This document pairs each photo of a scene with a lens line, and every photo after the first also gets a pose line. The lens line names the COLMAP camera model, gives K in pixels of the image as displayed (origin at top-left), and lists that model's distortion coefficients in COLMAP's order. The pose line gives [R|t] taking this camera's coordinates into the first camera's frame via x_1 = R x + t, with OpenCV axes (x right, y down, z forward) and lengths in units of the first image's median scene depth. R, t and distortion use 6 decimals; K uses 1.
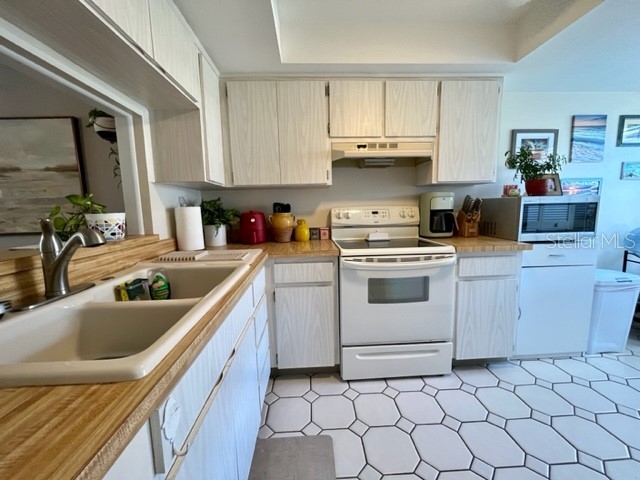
lens RADIAL K [[260.4, 0, 318.3], [0, 260.4, 239.9], [0, 0, 1]] dist [-0.002721, -0.000148]
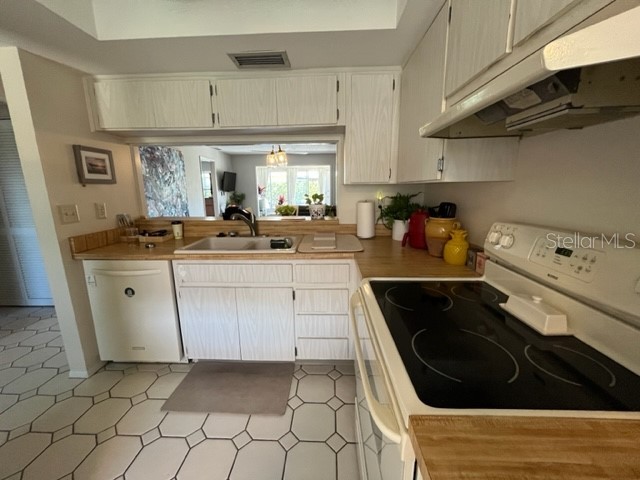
lens RADIAL K [[260.4, 0, 318.3], [0, 260.4, 239.9], [0, 0, 1]] dist [-0.002721, -0.000148]
pose [[-0.088437, 0.223028, -0.970792, 0.637481], [-0.108567, 0.966646, 0.231965, -0.179948], [0.990147, 0.125911, -0.061274, 0.734563]]
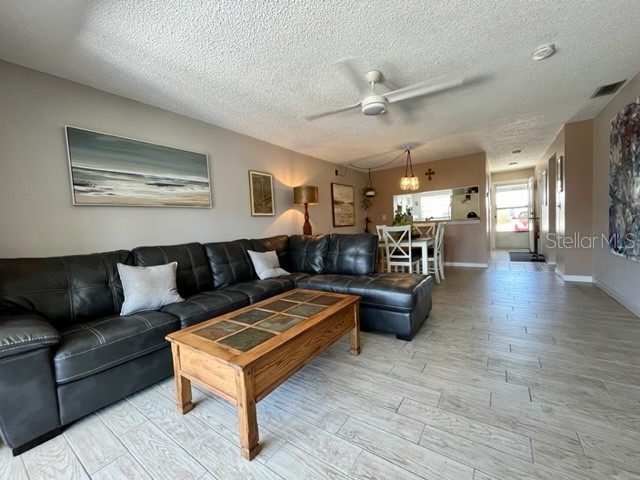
lens RADIAL K [[260.4, 0, 318.3], [0, 260.4, 239.9], [0, 0, 1]] dist [-0.002721, -0.000148]
pose [[0.611253, -0.053179, 0.789647, -3.617016], [0.134090, 0.990274, -0.037107, 0.195865], [-0.779994, 0.128565, 0.612438, -0.463423]]
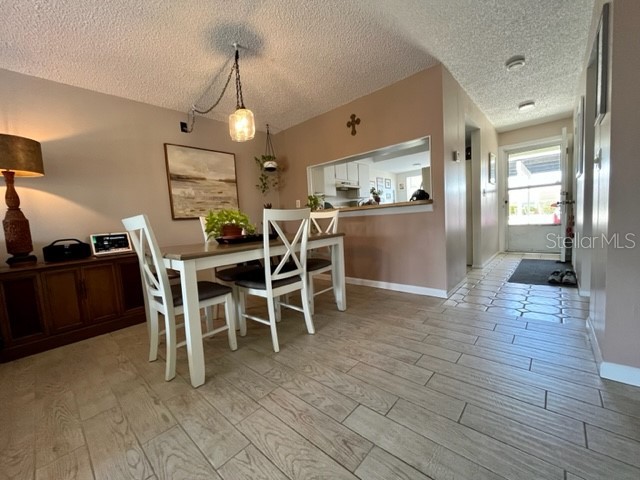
lens RADIAL K [[260.4, 0, 318.3], [0, 260.4, 239.9], [0, 0, 1]] dist [-0.002721, -0.000148]
pose [[0.707512, -0.073939, 0.702822, -1.873709], [0.127029, 0.991619, -0.023555, 0.255157], [-0.695190, 0.105944, 0.710975, -0.676911]]
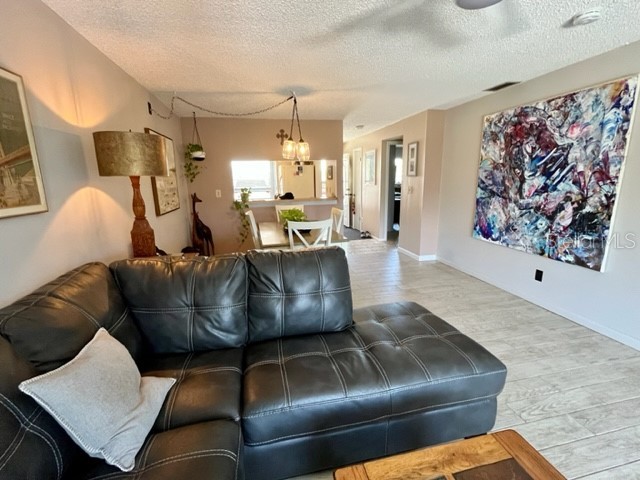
lens RADIAL K [[293.0, 0, 320.0], [0, 293.0, 240.0], [0, 0, 1]] dist [0.002003, 0.000084]
pose [[-0.172129, -0.175533, 0.969309, -3.090717], [0.141566, 0.969374, 0.200684, -0.086762], [-0.974849, 0.171765, -0.142008, 0.437230]]
